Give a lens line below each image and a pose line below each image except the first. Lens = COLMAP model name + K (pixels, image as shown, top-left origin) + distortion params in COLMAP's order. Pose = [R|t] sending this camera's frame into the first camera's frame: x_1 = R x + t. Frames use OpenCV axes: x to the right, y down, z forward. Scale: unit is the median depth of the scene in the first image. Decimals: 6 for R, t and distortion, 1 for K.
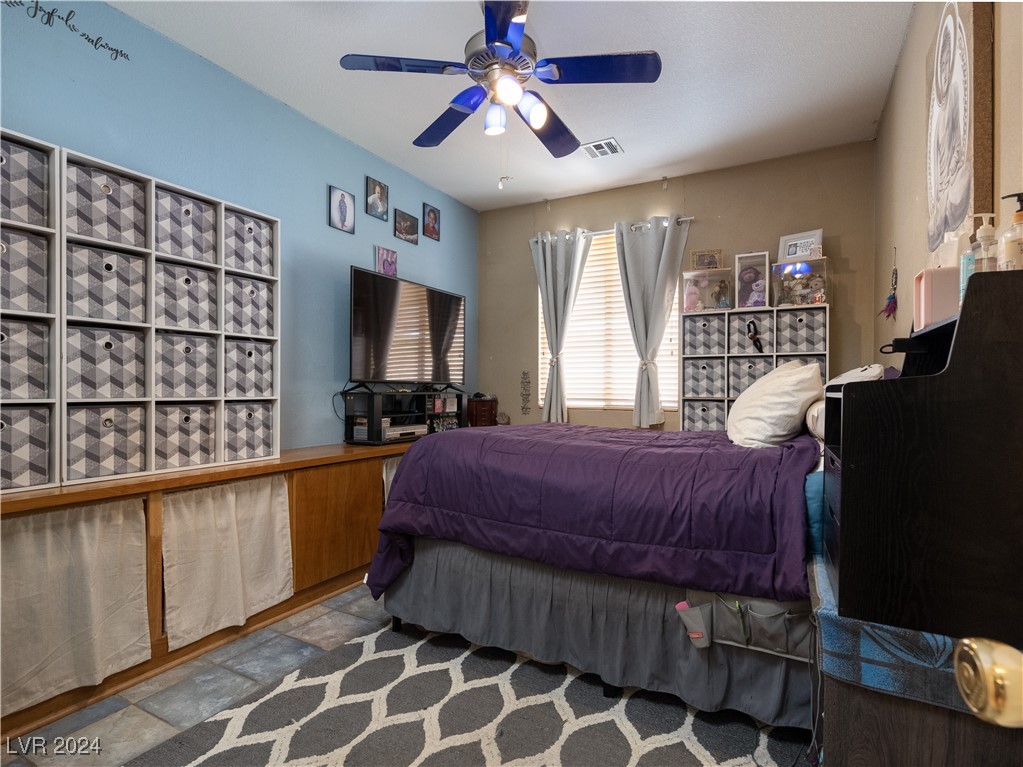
lens RADIAL K [[522.7, 0, 515.6], [0, 522.7, 386.7], [0, 0, 1]] dist [-0.002518, 0.000026]
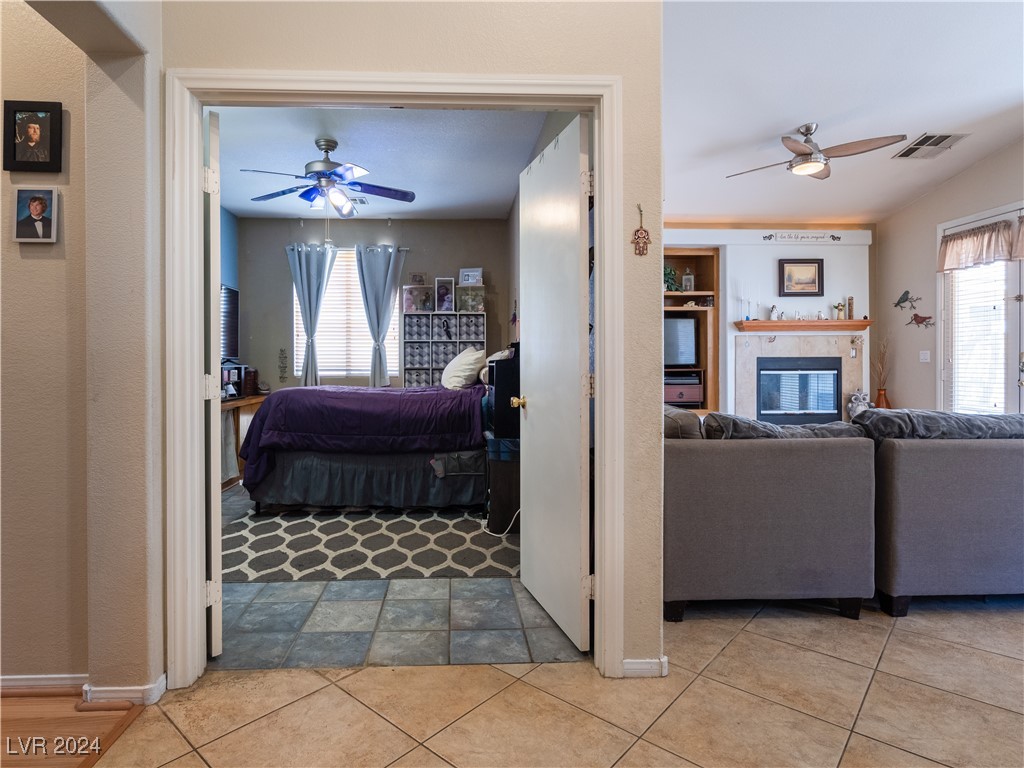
lens RADIAL K [[567.8, 0, 483.5], [0, 567.8, 362.3], [0, 0, 1]] dist [0.015570, 0.000439]
pose [[0.852283, -0.005927, 0.523048, -0.379457], [0.003040, 0.999975, 0.006377, -0.004970], [-0.523072, -0.003845, 0.852280, -0.582113]]
